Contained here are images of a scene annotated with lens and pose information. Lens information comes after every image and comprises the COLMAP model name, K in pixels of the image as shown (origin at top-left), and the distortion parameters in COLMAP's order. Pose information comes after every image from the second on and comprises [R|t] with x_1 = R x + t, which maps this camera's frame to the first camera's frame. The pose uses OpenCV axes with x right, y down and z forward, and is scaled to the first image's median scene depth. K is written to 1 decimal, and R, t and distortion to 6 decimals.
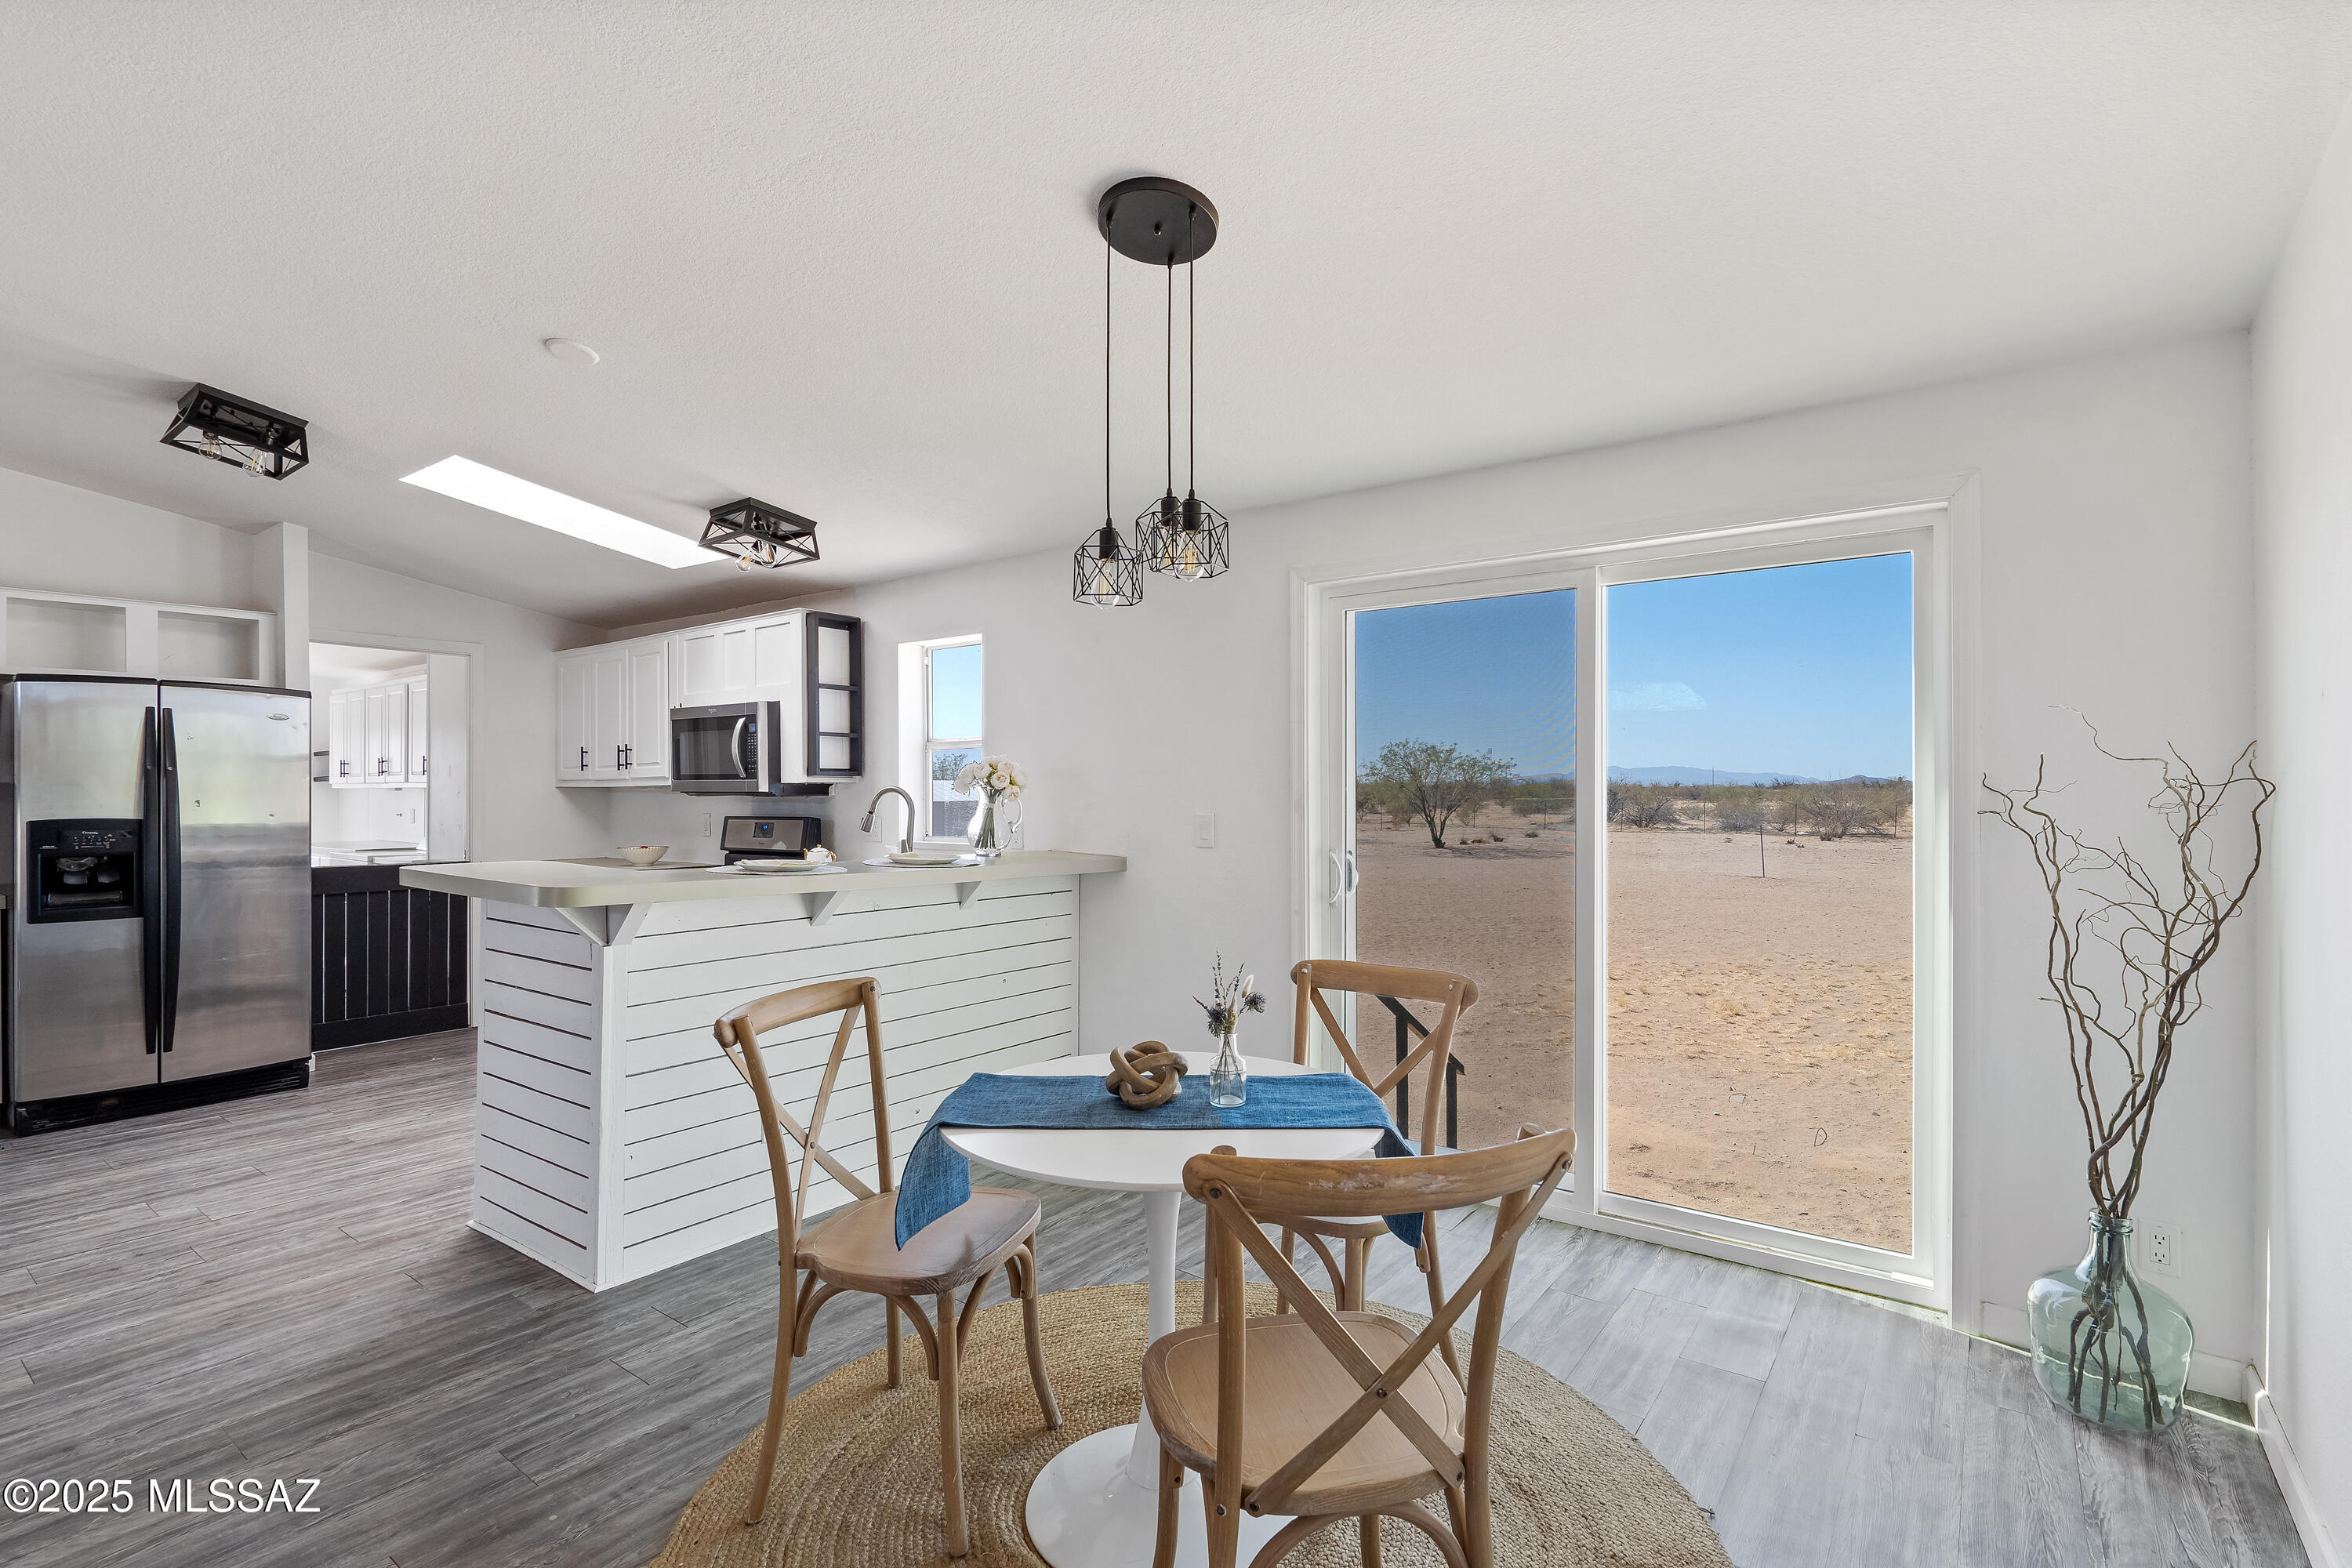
lens RADIAL K [[1089.6, 0, 1171.9], [0, 1089.6, 794.1], [0, 0, 1]] dist [-0.000143, 0.000184]
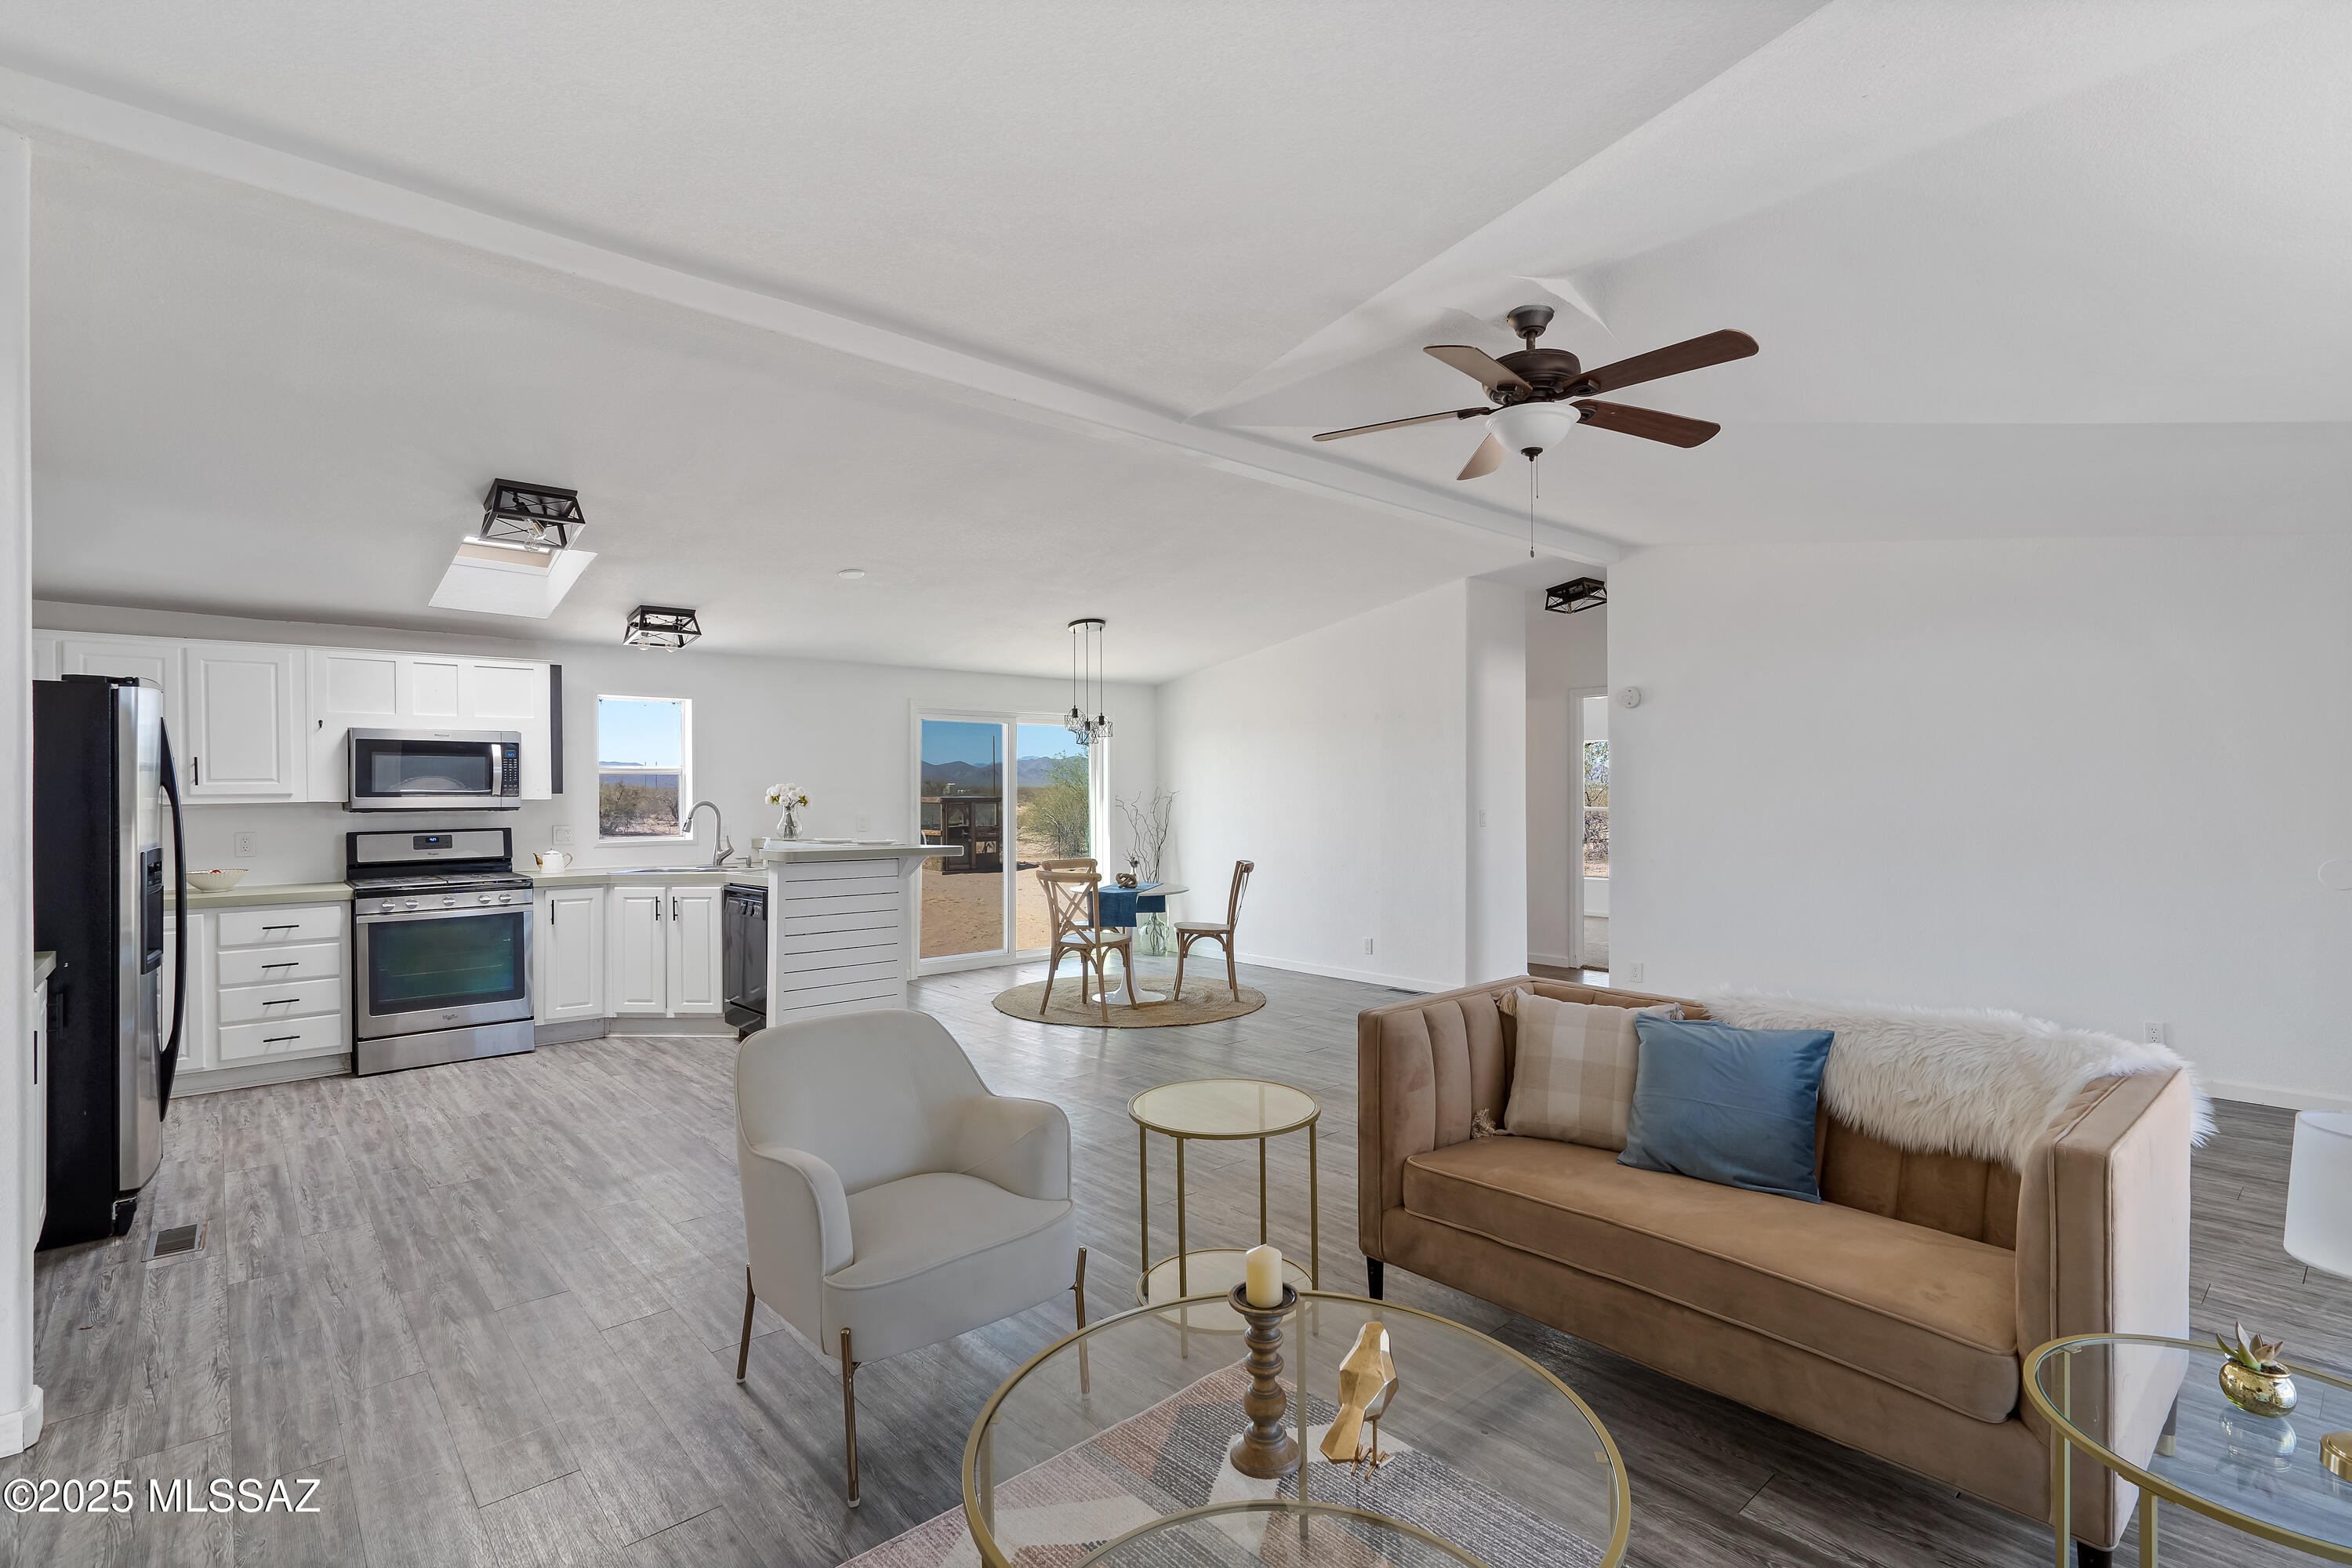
lens RADIAL K [[1089.6, 0, 1171.0], [0, 1089.6, 791.8], [0, 0, 1]] dist [-0.000143, 0.000184]
pose [[0.198369, -0.000293, 0.980127, -1.611604], [0.002597, 0.999997, -0.000226, -0.019225], [-0.980124, 0.002590, 0.198369, 0.050623]]
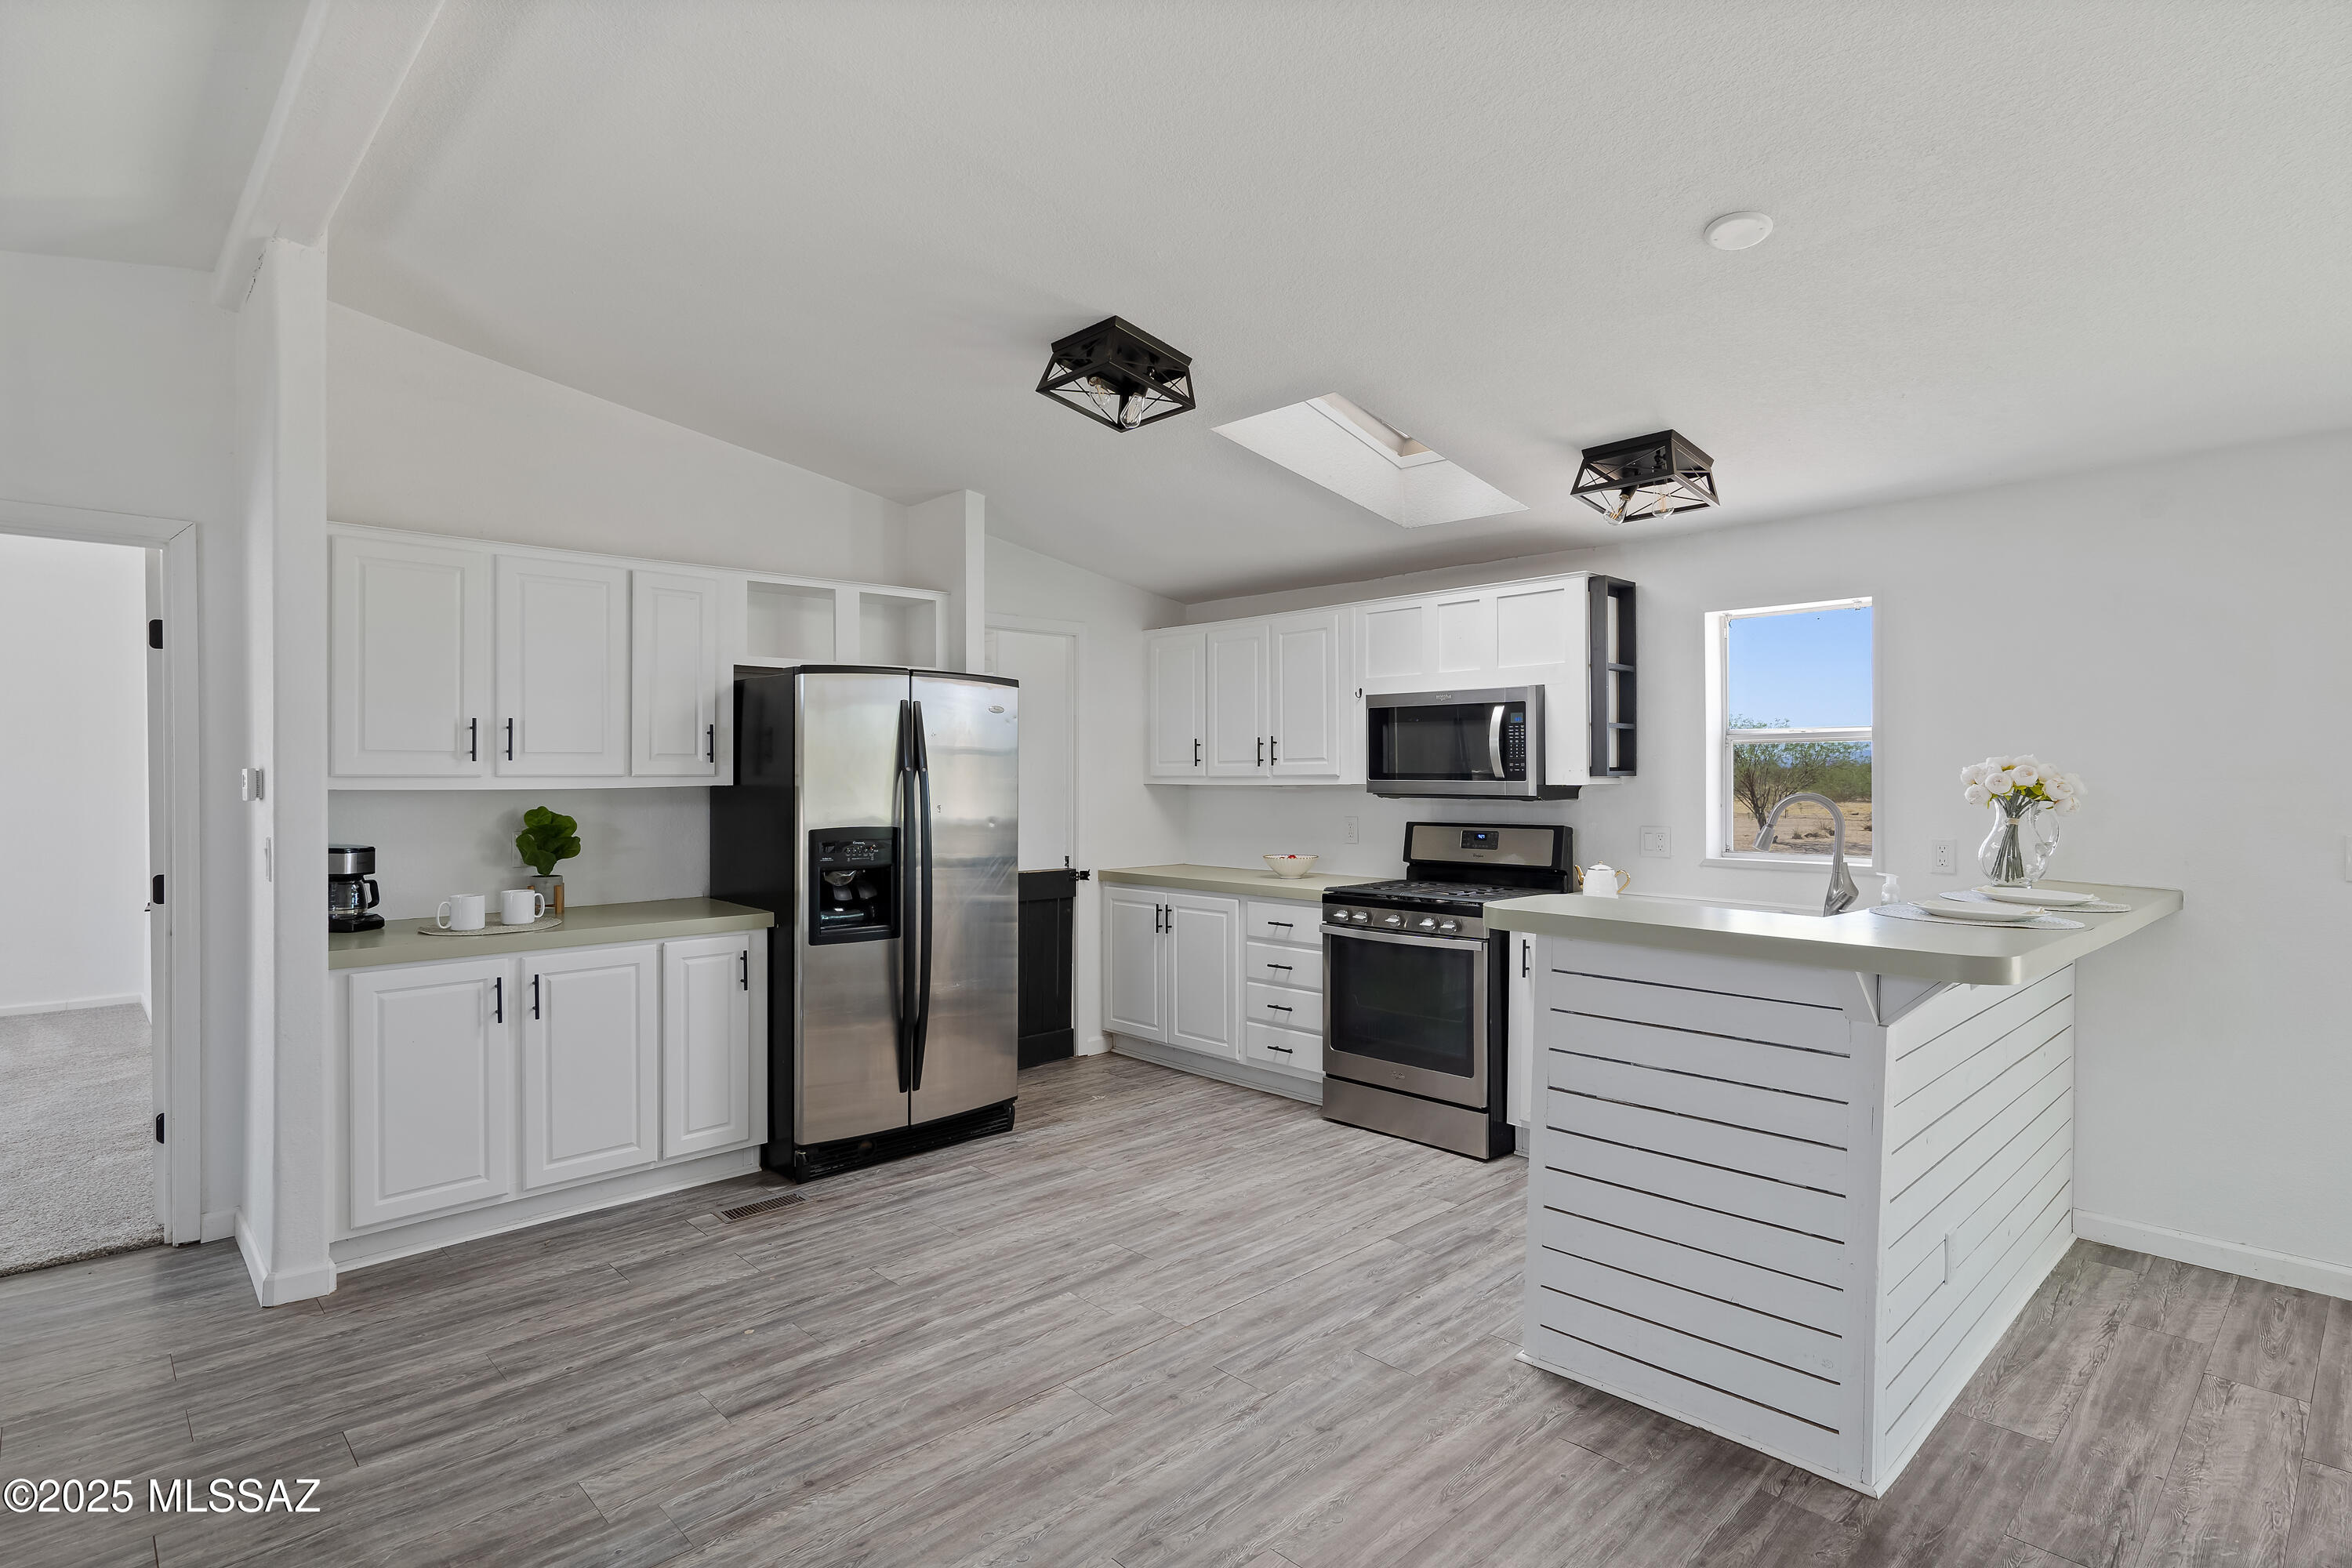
lens RADIAL K [[1192.9, 0, 1184.5], [0, 1192.9, 766.3], [0, 0, 1]] dist [0.019584, -0.000457]
pose [[0.987475, 0.001233, -0.157772, -0.556238], [-0.002444, 0.999969, -0.007482, -0.019432], [0.157758, 0.007774, 0.987447, 0.075693]]
